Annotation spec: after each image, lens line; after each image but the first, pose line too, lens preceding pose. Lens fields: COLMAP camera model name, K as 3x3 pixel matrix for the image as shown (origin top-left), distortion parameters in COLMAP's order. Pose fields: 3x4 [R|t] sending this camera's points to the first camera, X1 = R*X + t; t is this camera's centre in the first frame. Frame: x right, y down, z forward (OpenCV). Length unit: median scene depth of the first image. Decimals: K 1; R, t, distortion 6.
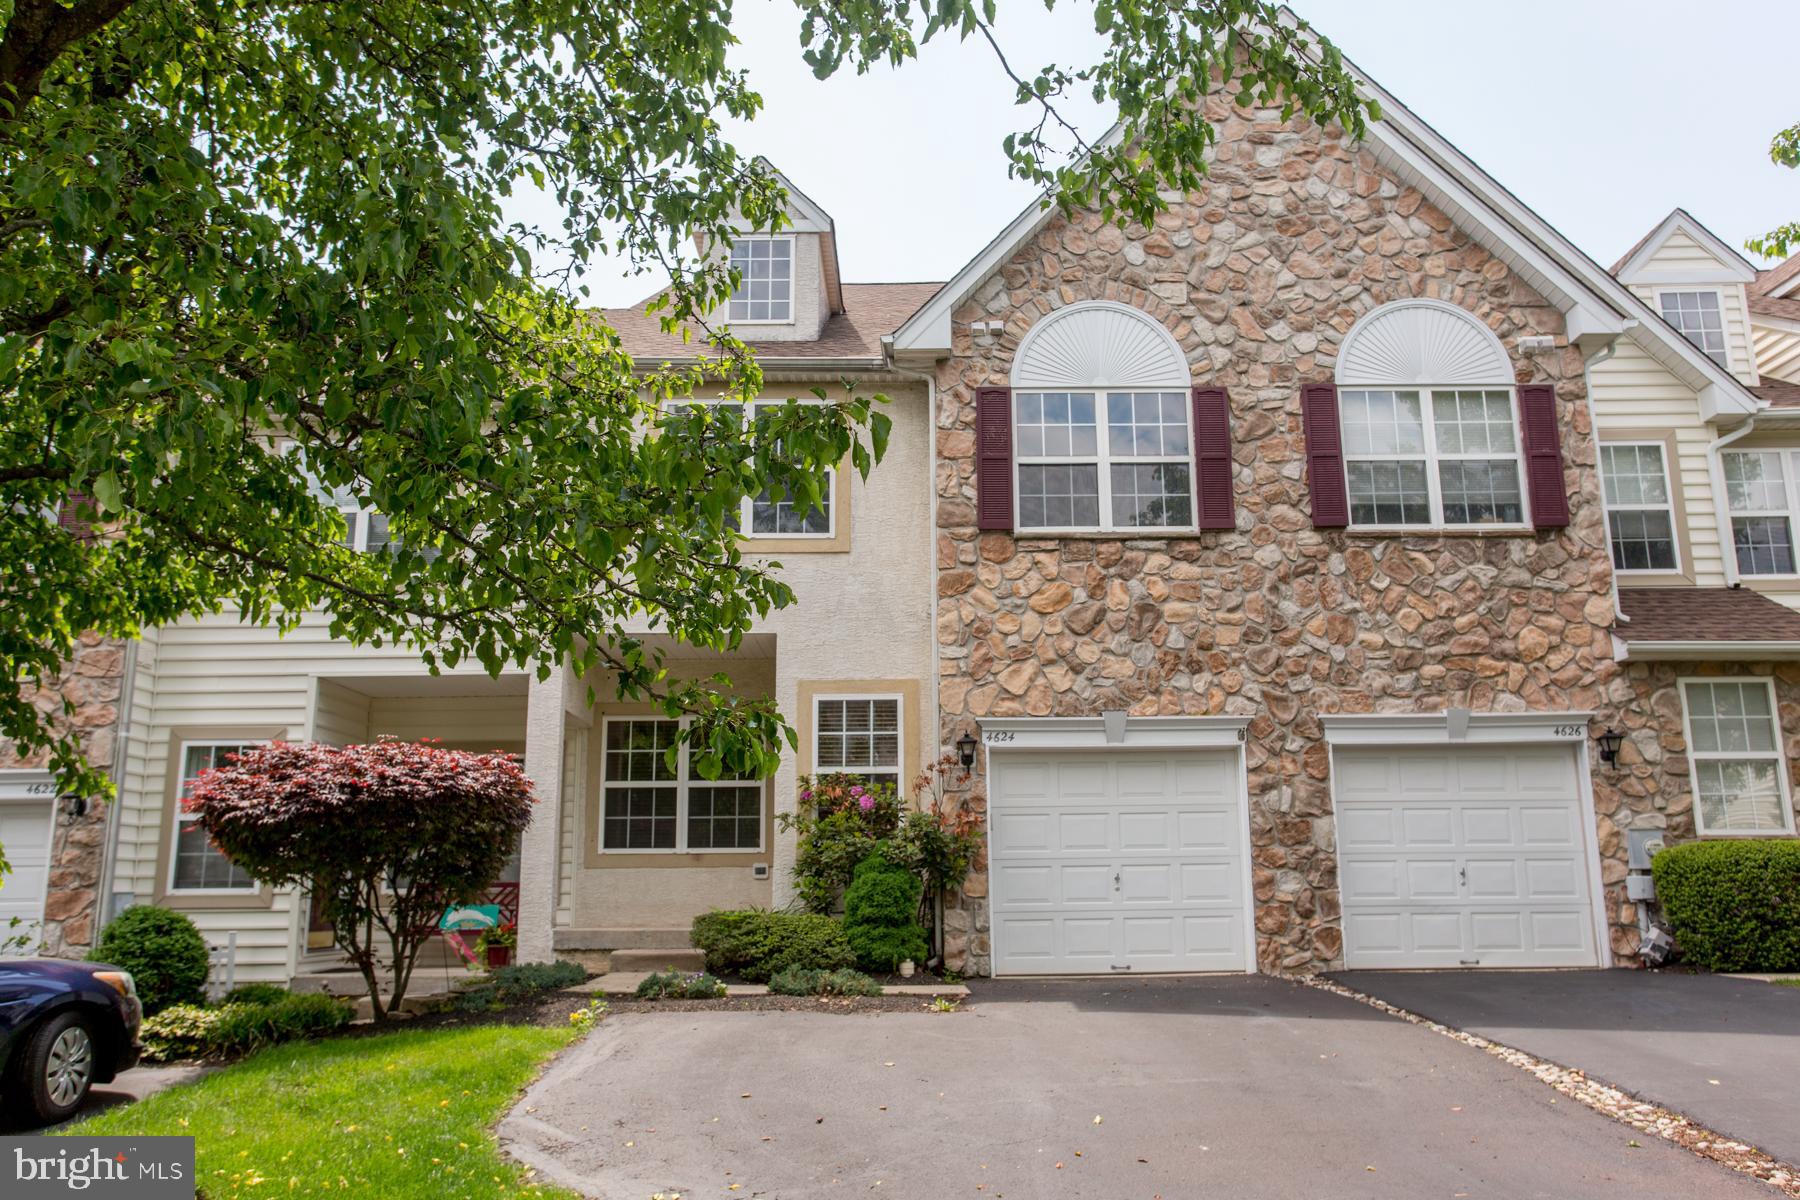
lens RADIAL K [[1488.6, 0, 890.0], [0, 1488.6, 599.9], [0, 0, 1]] dist [-0.044336, -0.030836]
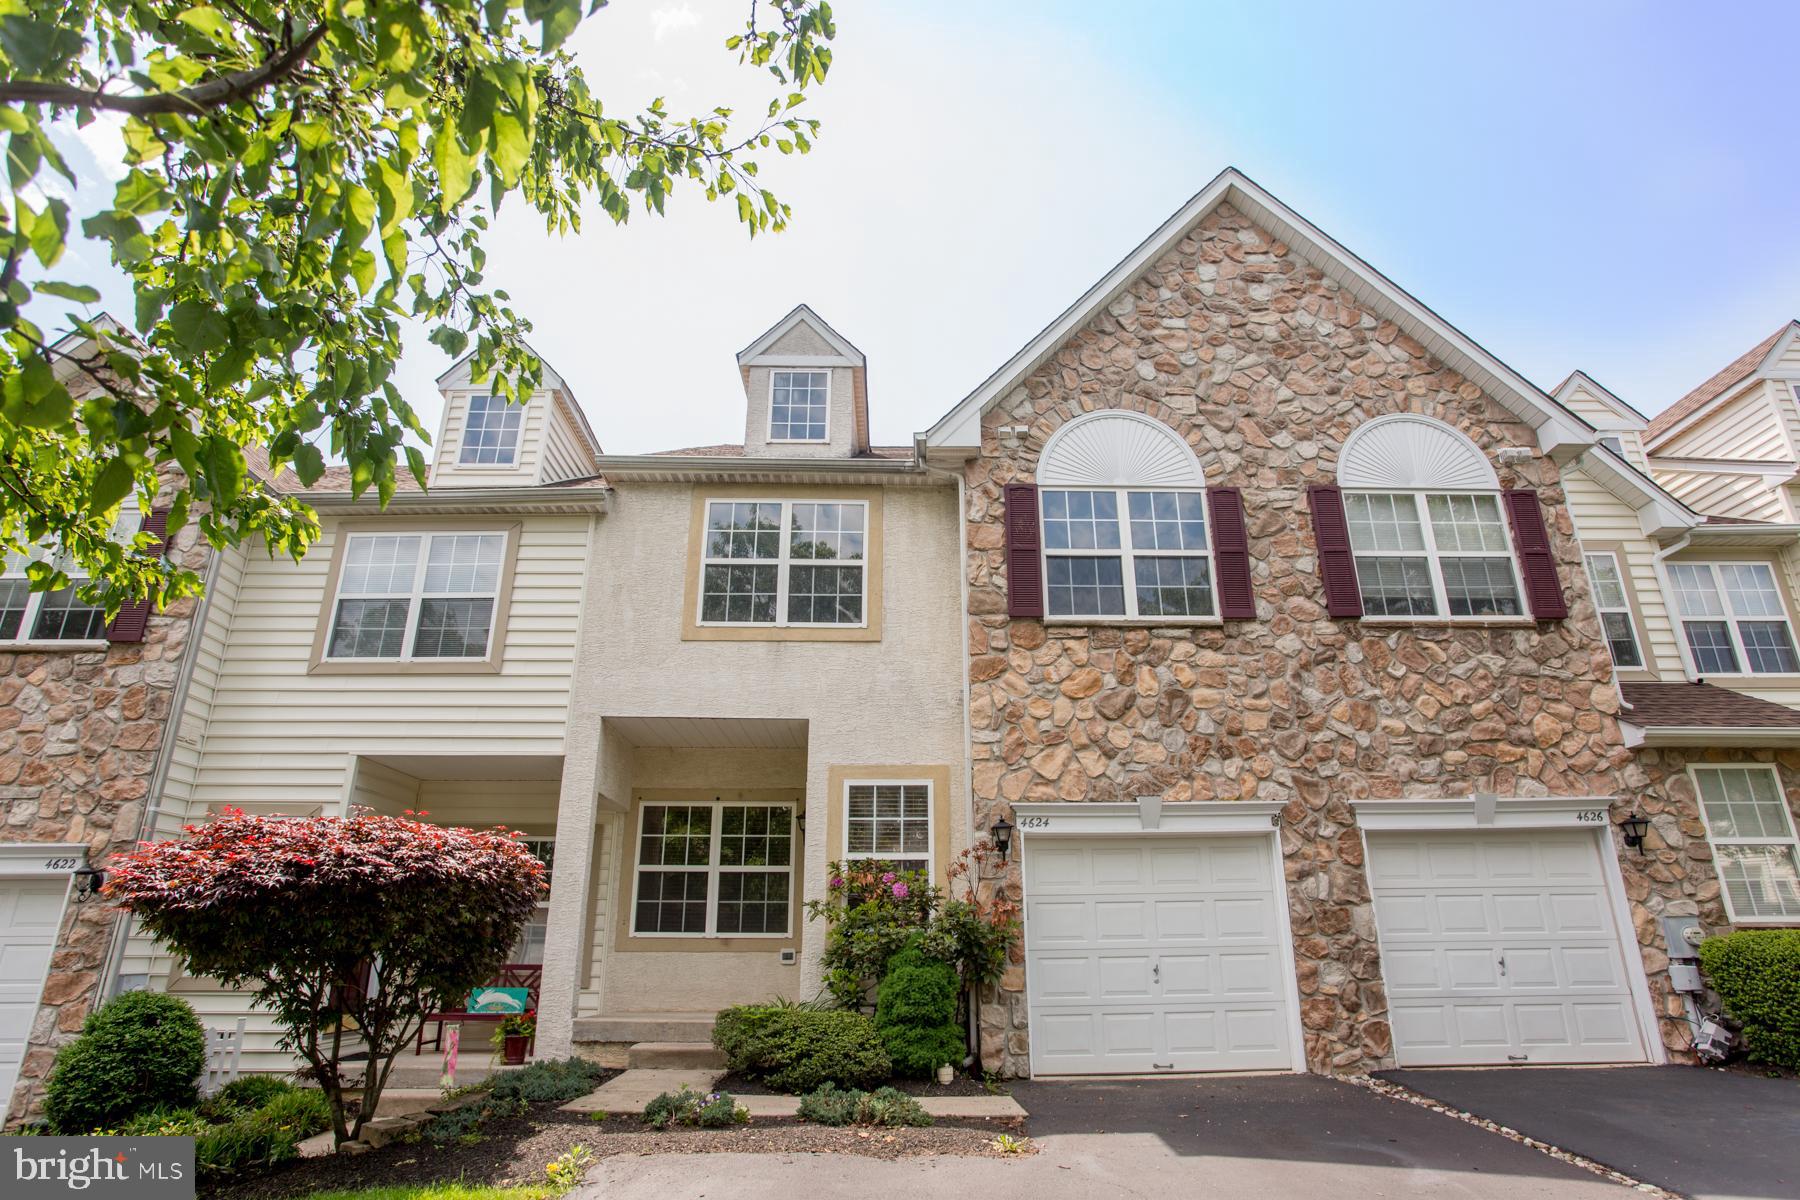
lens RADIAL K [[1032.3, 0, 901.0], [0, 1032.3, 582.2], [0, 0, 1]] dist [-0.069202, 0.025938]
pose [[0.999729, 0.012296, 0.019791, -0.029734], [-0.009222, 0.988864, -0.148539, 0.035938], [-0.021397, 0.148316, 0.988708, 0.298585]]
